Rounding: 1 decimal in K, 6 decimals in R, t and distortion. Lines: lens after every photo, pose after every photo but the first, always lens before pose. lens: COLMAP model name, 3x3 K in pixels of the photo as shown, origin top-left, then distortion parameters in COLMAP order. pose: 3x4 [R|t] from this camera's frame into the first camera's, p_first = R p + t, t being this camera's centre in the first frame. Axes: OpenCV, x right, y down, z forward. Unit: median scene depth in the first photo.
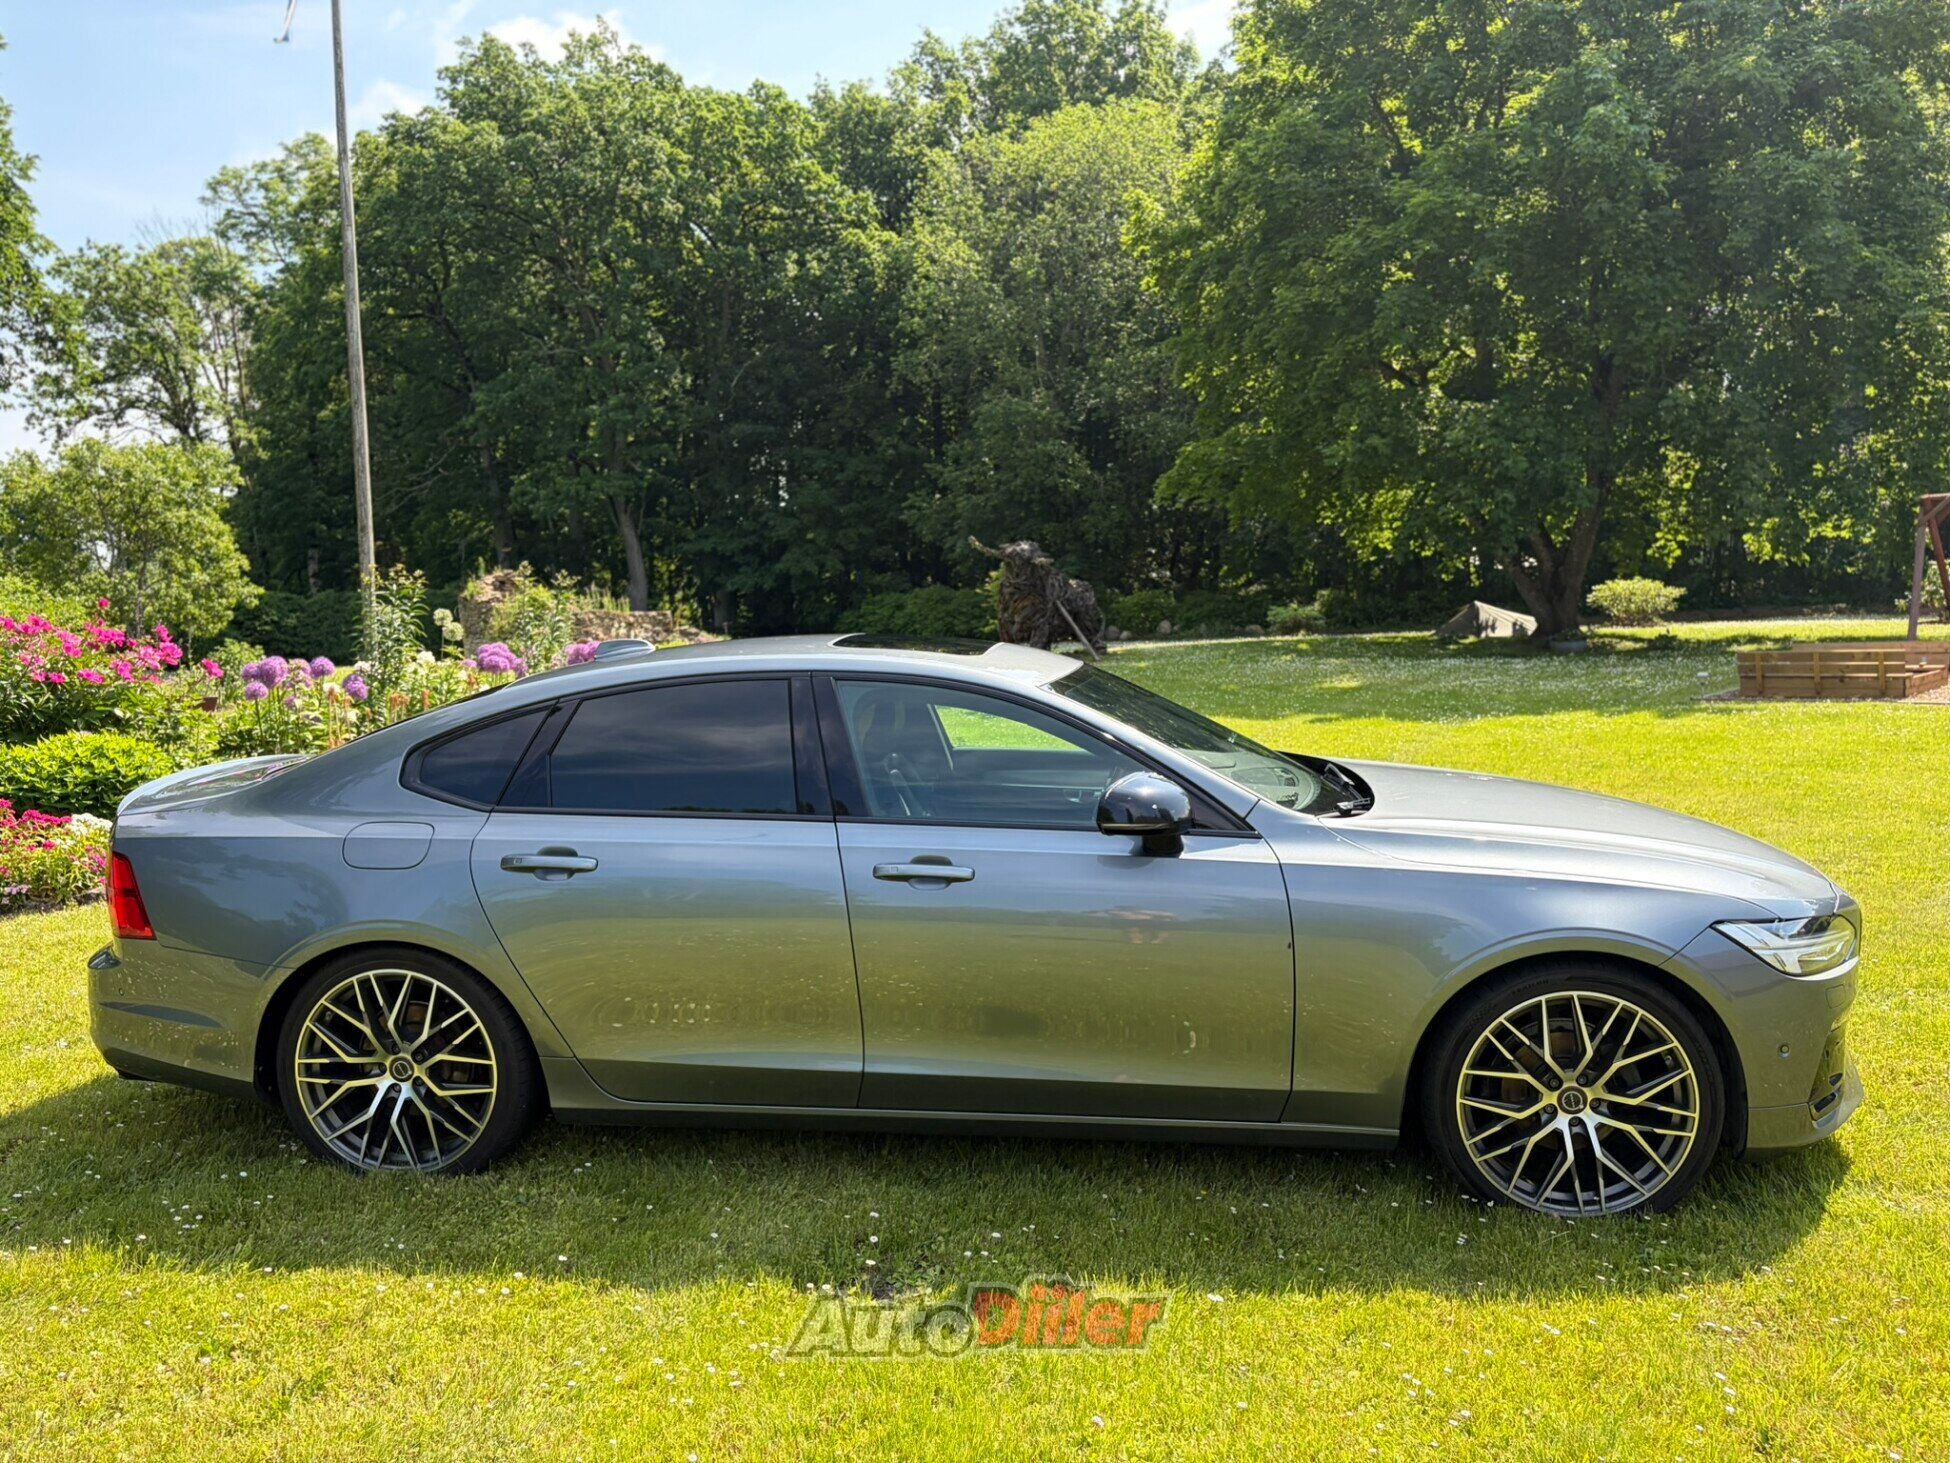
lens RADIAL K [[1475.4, 0, 961.0], [0, 1475.4, 736.9], [0, 0, 1]] dist [0.016316, -0.016513]
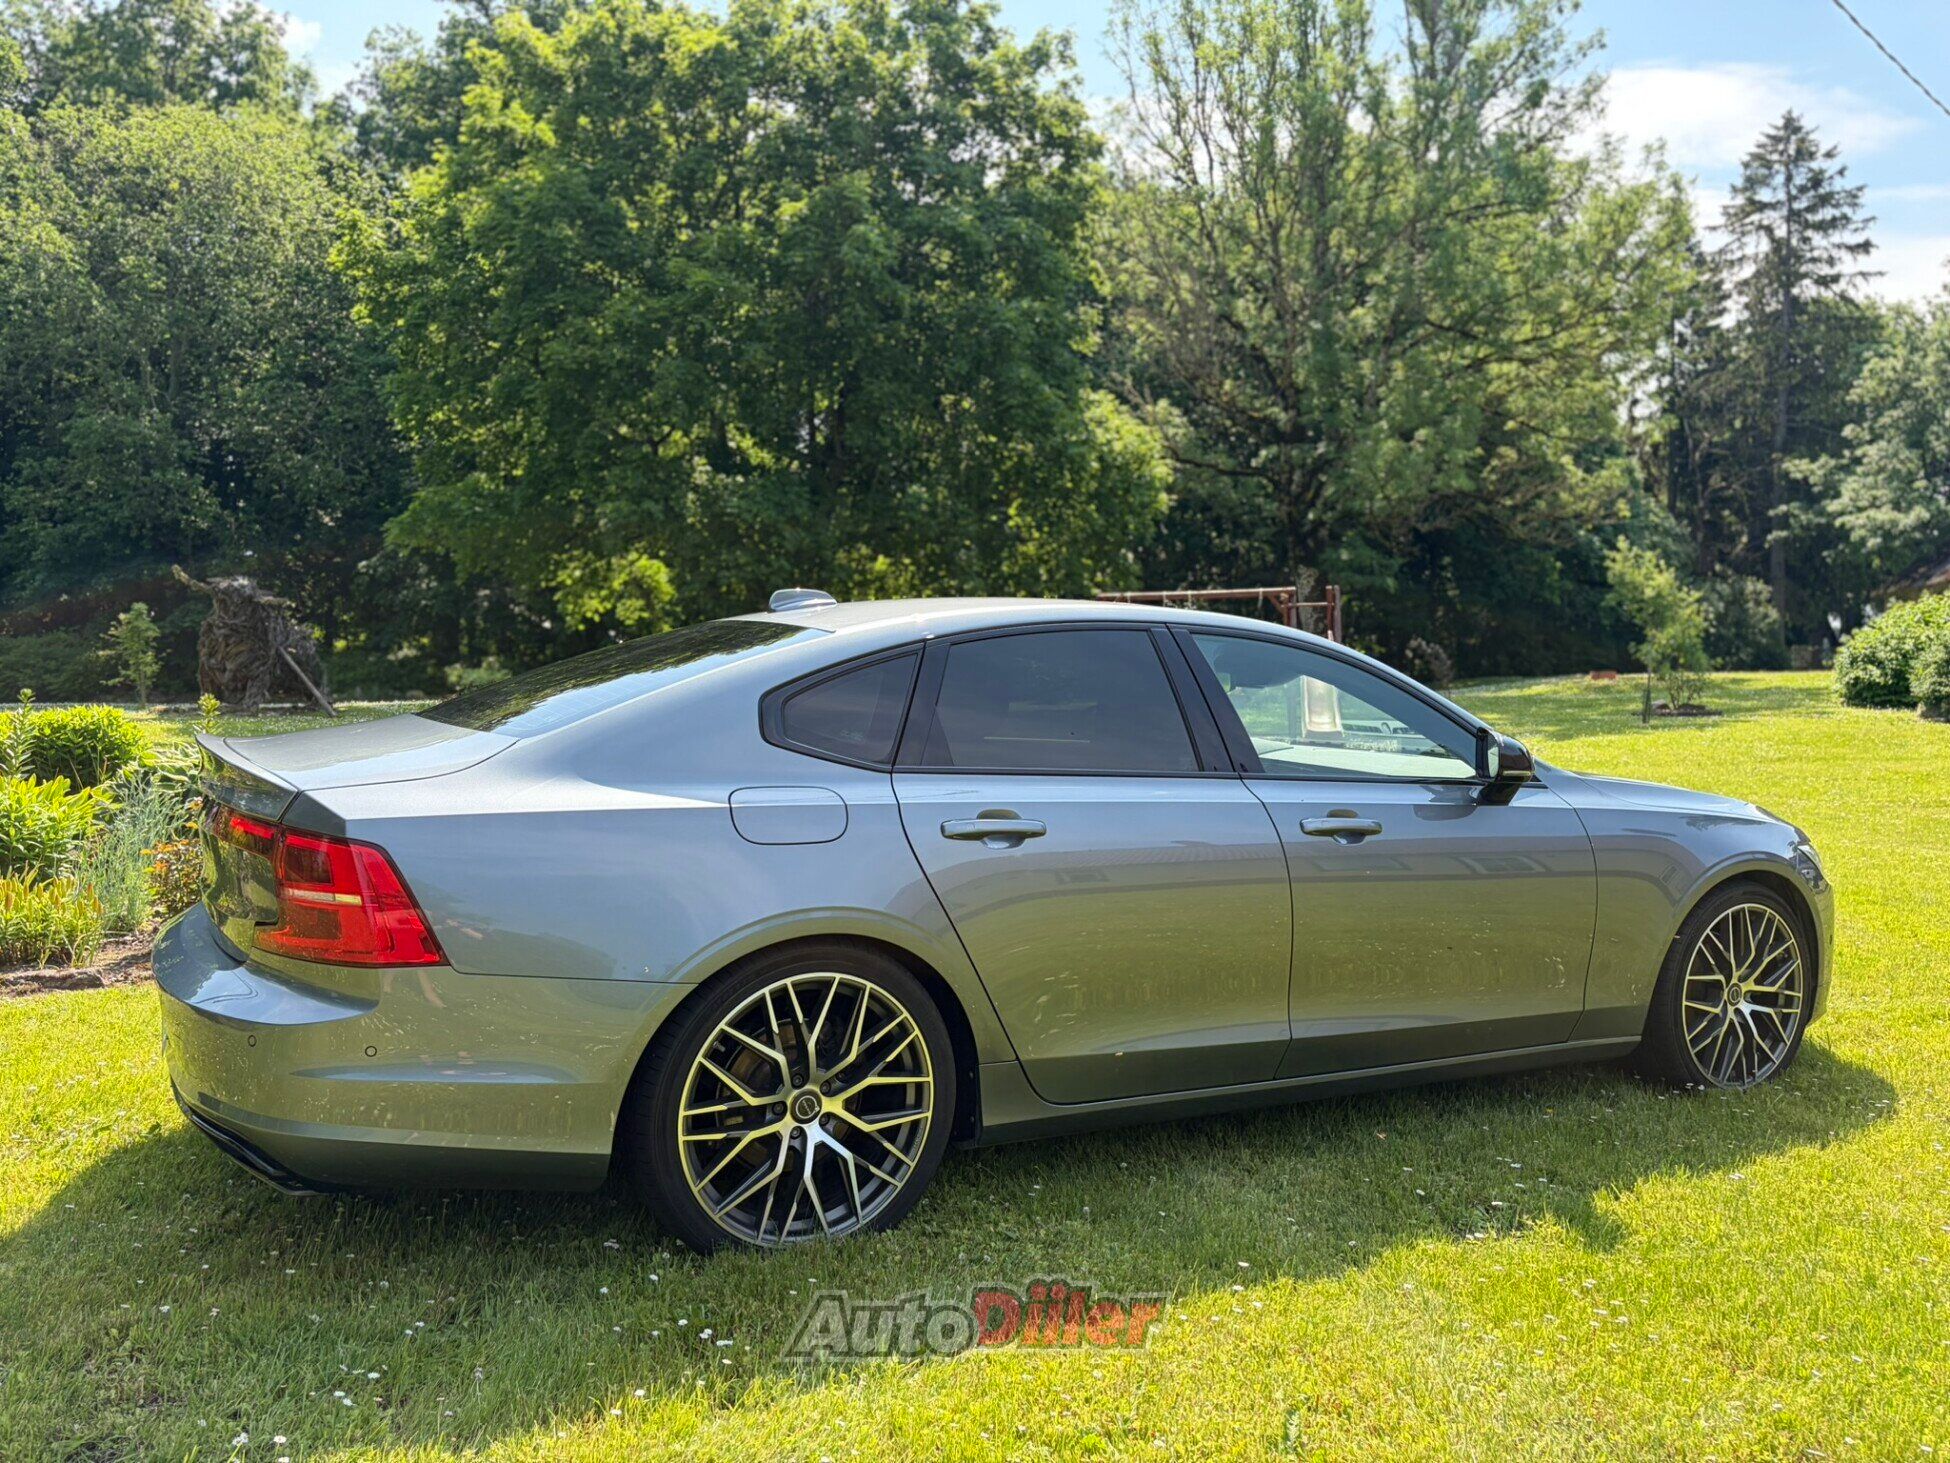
lens RADIAL K [[1475.4, 0, 983.4], [0, 1475.4, 733.7], [0, 0, 1]] dist [0.016316, -0.016513]
pose [[0.816626, 0.013914, 0.576999, -0.742379], [0.017180, 0.998680, -0.048397, 0.069760], [-0.576911, 0.049435, 0.815309, 0.309636]]
